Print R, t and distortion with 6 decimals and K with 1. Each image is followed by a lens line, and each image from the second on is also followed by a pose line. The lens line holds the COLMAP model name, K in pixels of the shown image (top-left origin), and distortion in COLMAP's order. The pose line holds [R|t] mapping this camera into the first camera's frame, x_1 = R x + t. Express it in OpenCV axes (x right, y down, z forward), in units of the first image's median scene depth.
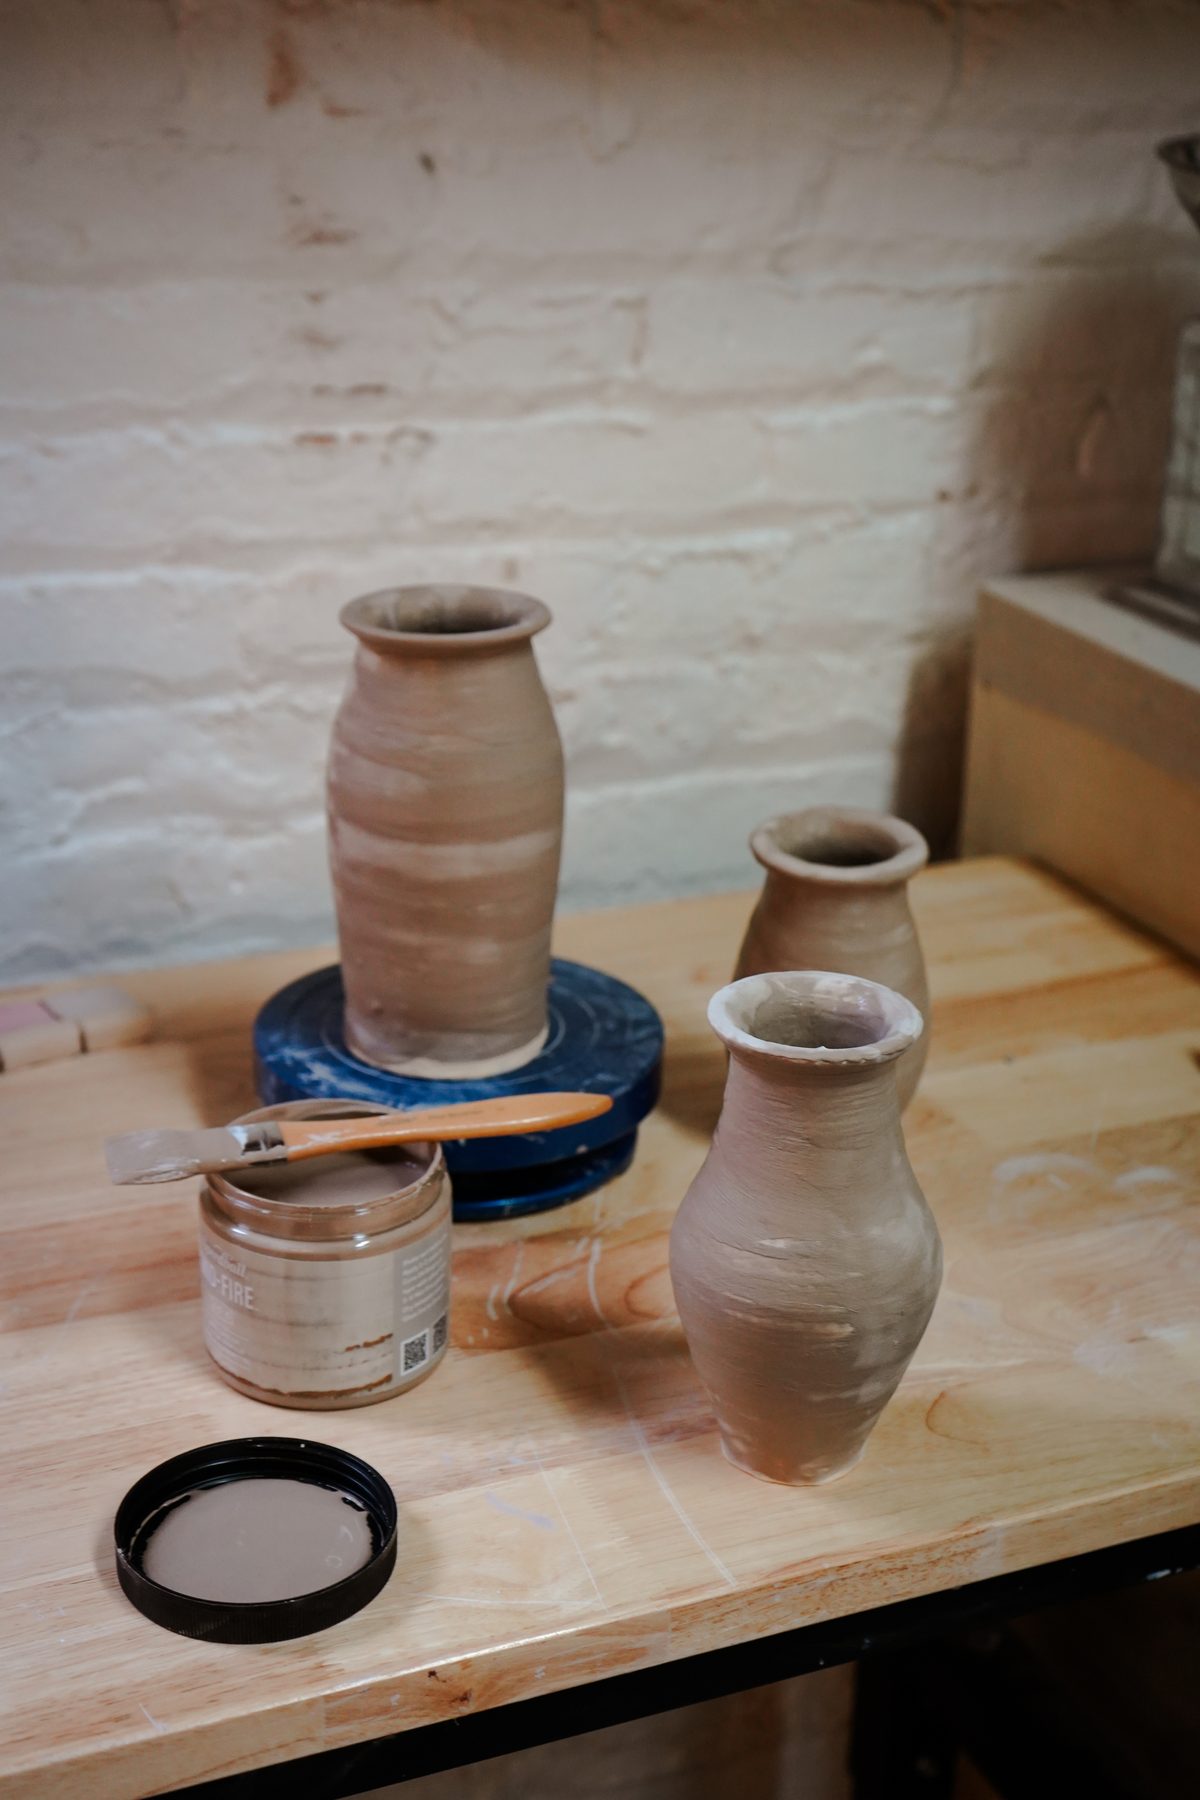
lens RADIAL K [[2510.2, 0, 607.0], [0, 2510.2, 899.1], [0, 0, 1]] dist [-0.002777, 0.000000]
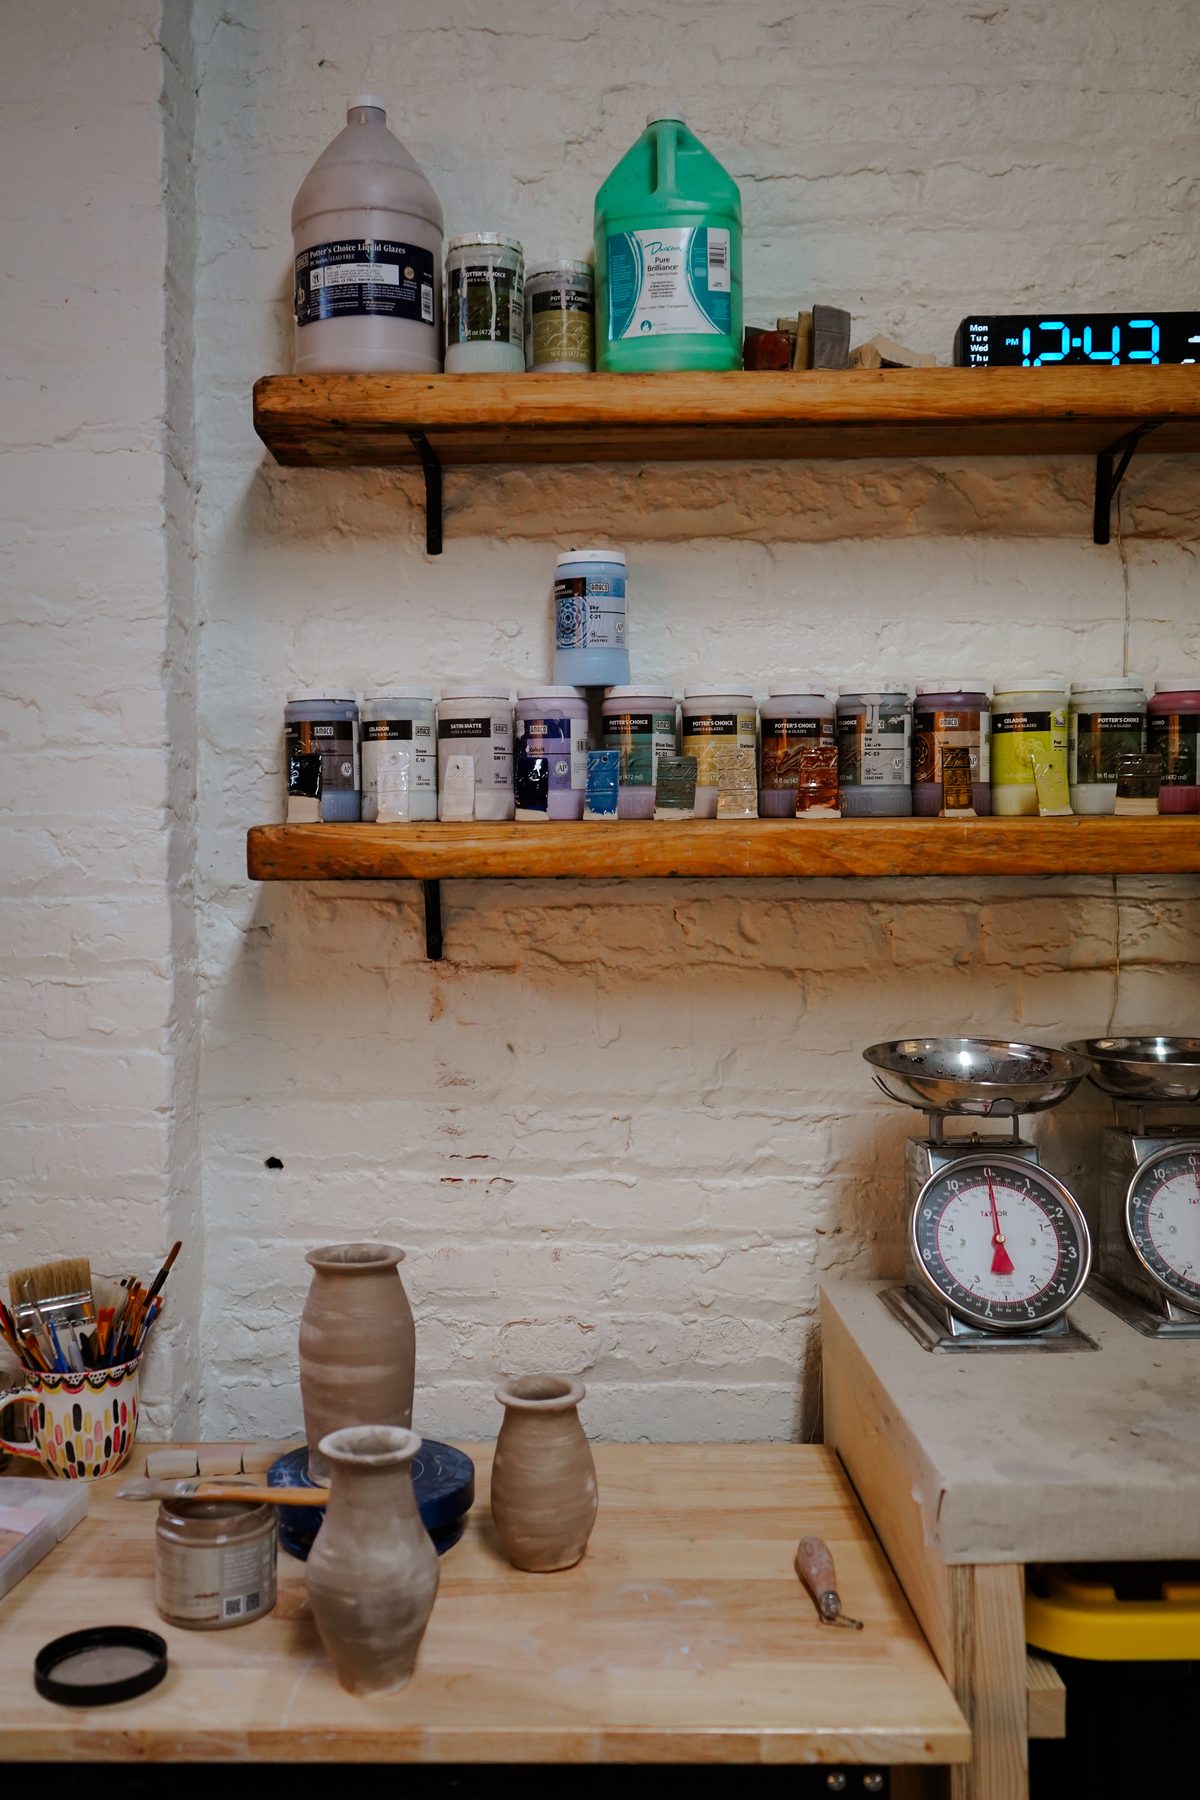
lens RADIAL K [[1747.7, 0, 546.1], [0, 1747.7, 914.1], [0, 0, 1]] dist [0.014725, 0.000000]
pose [[0.910044, -0.018748, -0.414088, 0.701402], [-0.124446, 0.940536, -0.316079, 0.062175], [0.395390, 0.339177, 0.853595, -0.297090]]
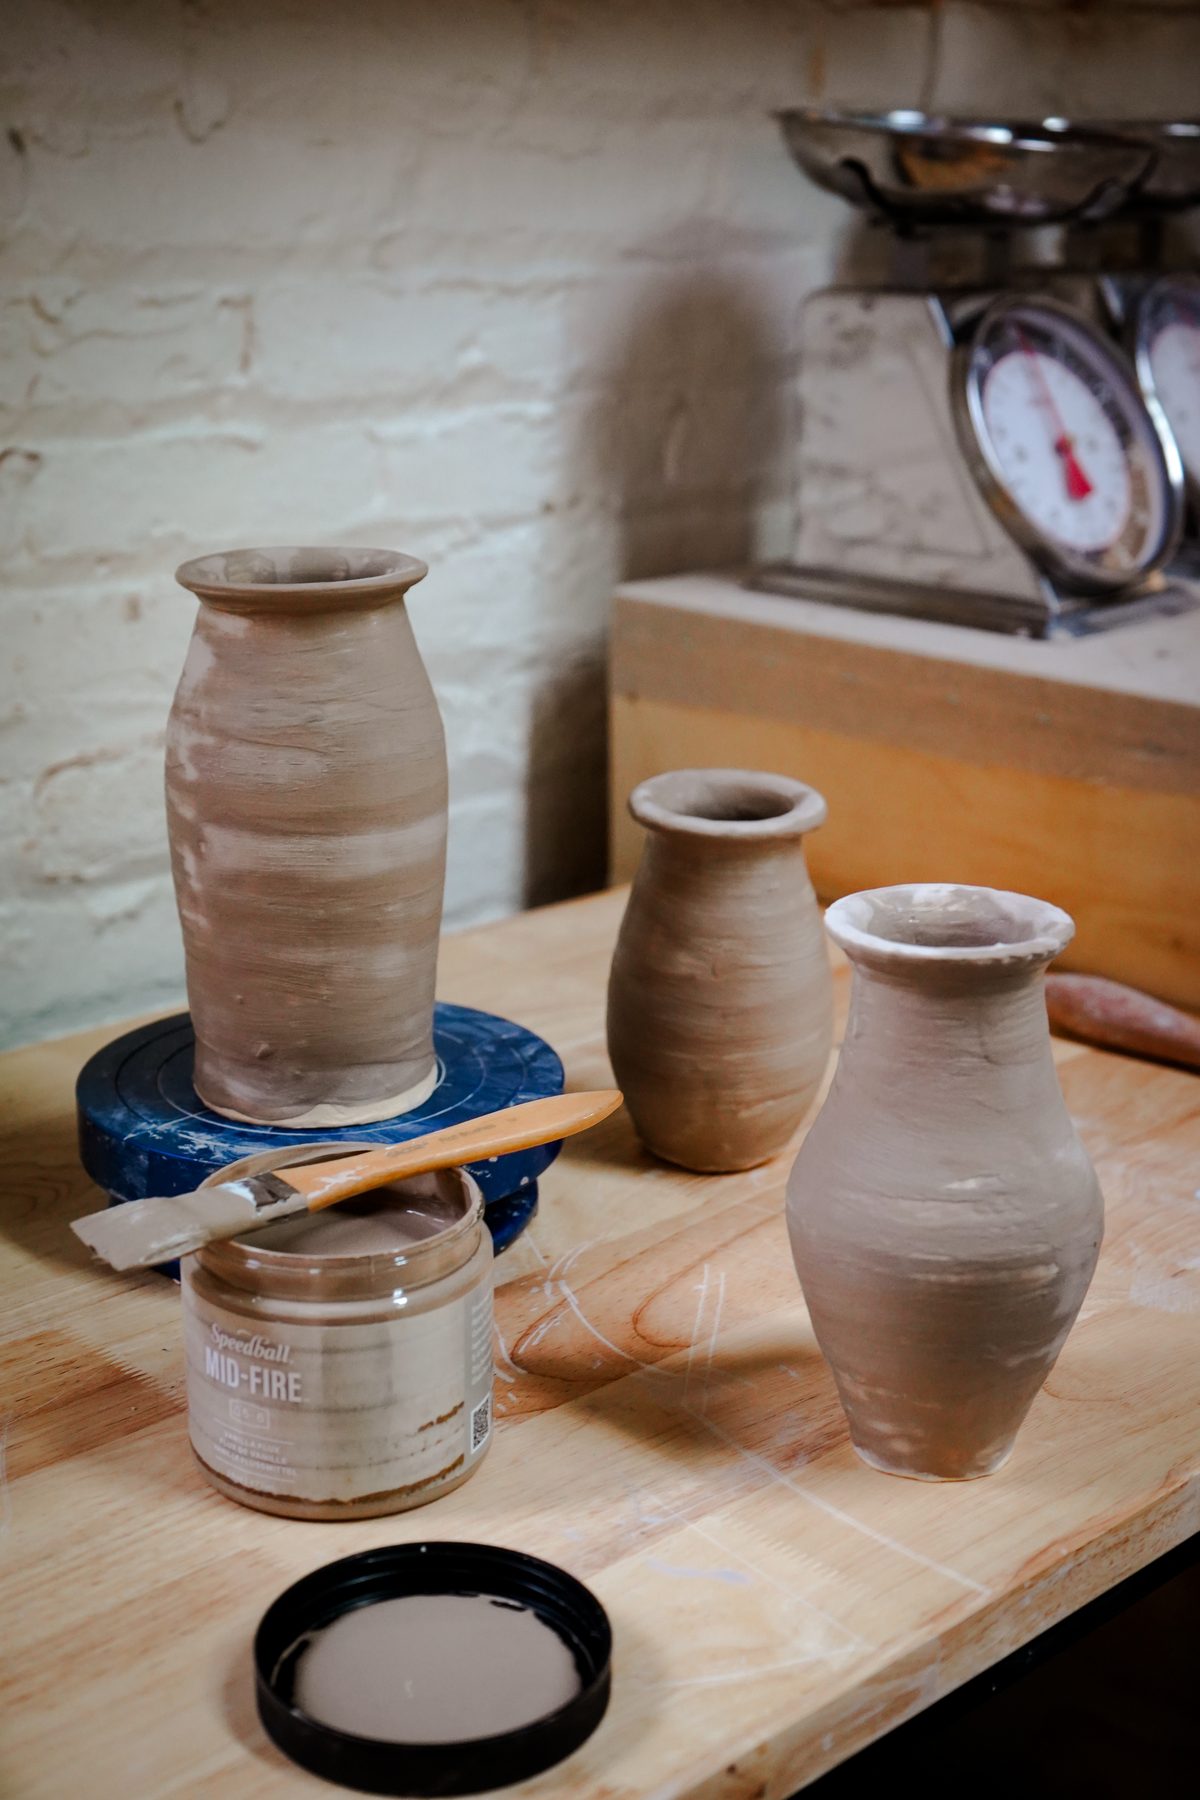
lens RADIAL K [[2510.2, 0, 604.3], [0, 2510.2, 901.5], [0, 0, 1]] dist [-0.002777, 0.000000]
pose [[0.933819, -0.120676, 0.336779, -0.268408], [0.146965, 0.987689, -0.053592, 0.057305], [-0.326165, 0.099540, 0.940057, 0.185073]]
